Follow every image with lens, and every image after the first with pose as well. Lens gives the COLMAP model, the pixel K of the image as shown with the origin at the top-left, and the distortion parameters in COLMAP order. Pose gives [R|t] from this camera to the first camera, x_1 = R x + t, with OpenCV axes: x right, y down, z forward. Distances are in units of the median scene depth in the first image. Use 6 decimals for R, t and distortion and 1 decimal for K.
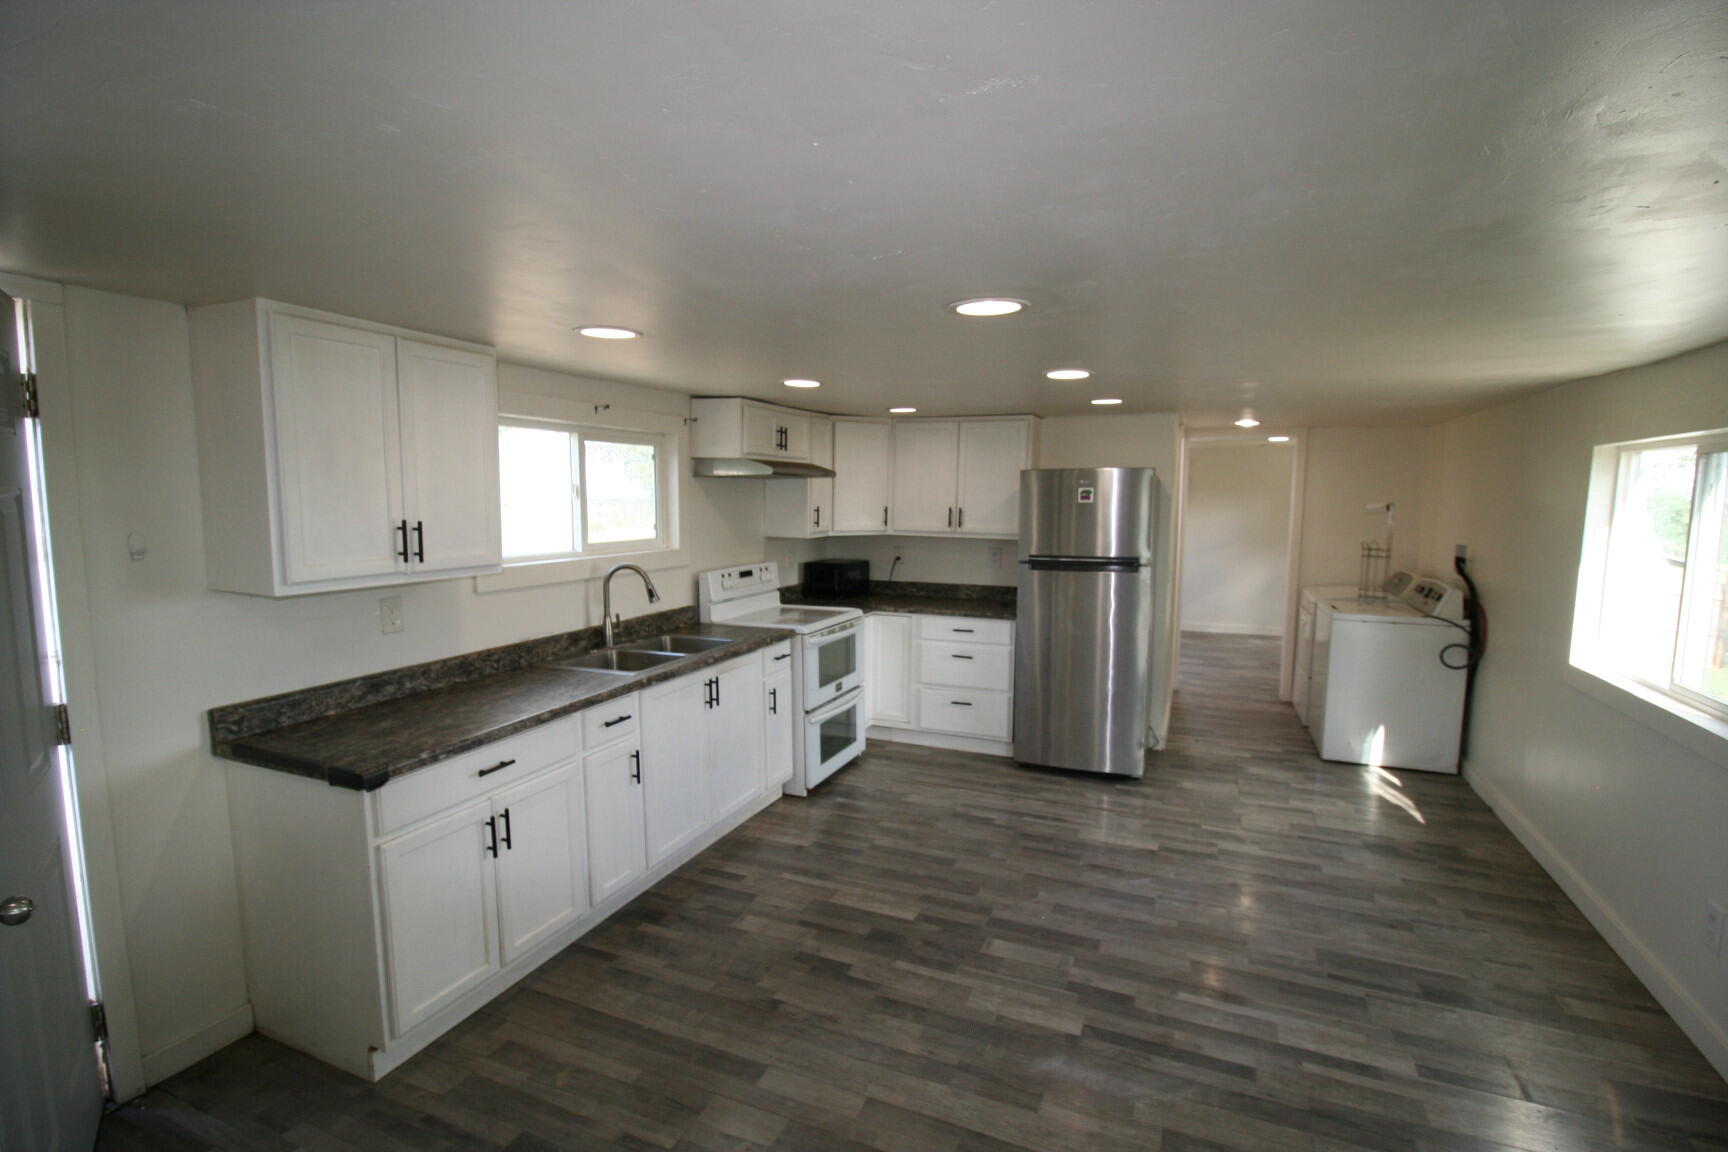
lens RADIAL K [[802.9, 0, 855.2], [0, 802.9, 581.8], [0, 0, 1]] dist [0.000816, -0.014842]
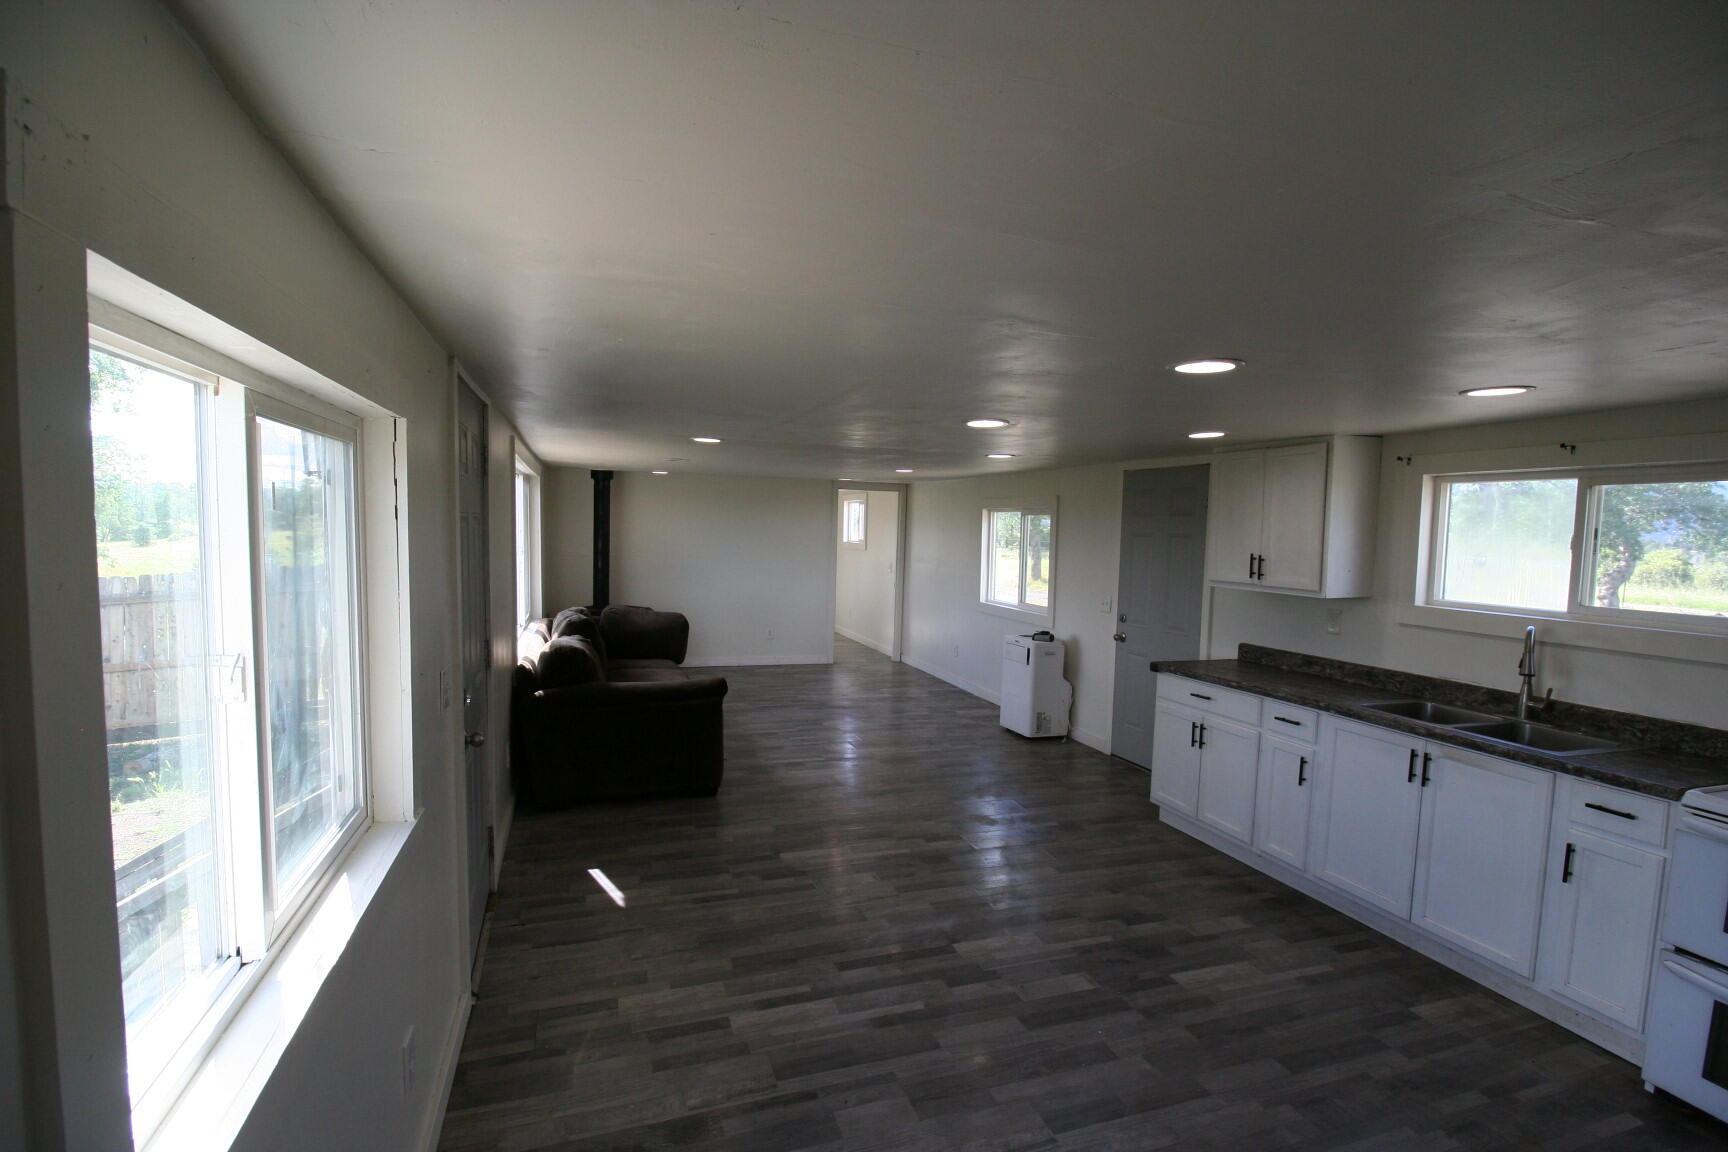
lens RADIAL K [[802.9, 0, 855.2], [0, 802.9, 581.8], [0, 0, 1]] dist [0.000816, -0.014842]
pose [[-0.743725, 0.023617, -0.668068, 1.122831], [-0.097301, 0.984908, 0.143137, -0.166150], [0.661366, 0.171459, -0.730203, 1.564766]]
